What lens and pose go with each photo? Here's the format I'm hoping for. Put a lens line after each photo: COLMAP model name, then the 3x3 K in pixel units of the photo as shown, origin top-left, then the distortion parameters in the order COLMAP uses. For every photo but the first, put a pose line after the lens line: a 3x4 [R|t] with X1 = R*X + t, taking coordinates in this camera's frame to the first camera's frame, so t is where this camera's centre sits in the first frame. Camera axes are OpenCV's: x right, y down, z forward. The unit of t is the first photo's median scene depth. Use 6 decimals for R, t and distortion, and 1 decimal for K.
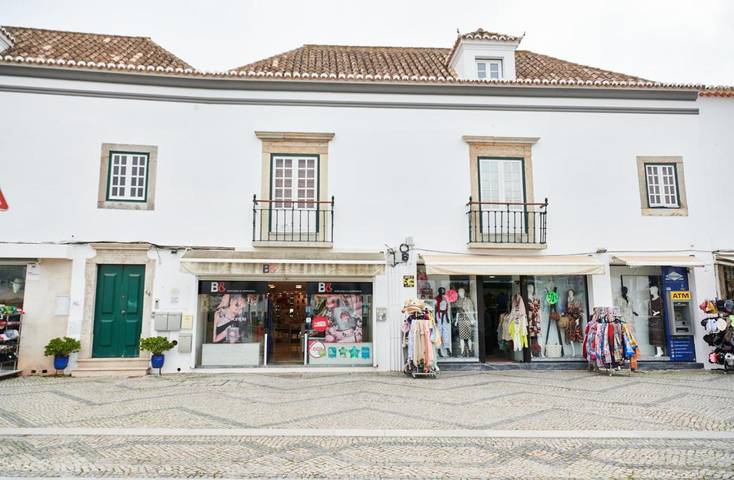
lens RADIAL K [[537.5, 0, 366.5], [0, 537.5, 241.0], [0, 0, 1]] dist [0.001964, 0.002143]
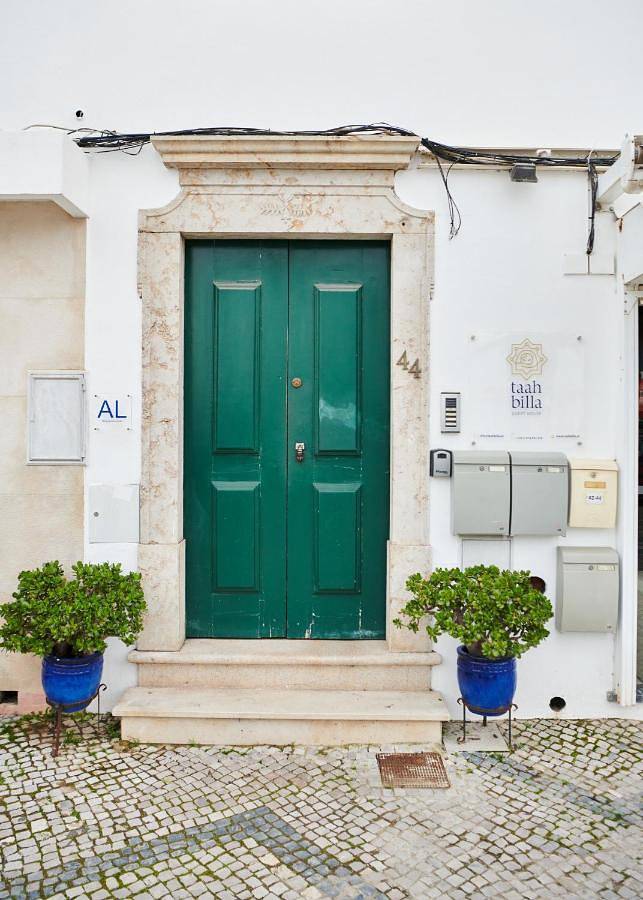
lens RADIAL K [[742.6, 0, 321.5], [0, 742.6, 449.8], [0, 0, 1]] dist [-0.090646, -0.001912]
pose [[0.988264, 0.014346, -0.152084, -0.398822], [0.011258, 0.986033, 0.166166, 0.081052], [0.152343, -0.165928, 0.974299, 0.698512]]
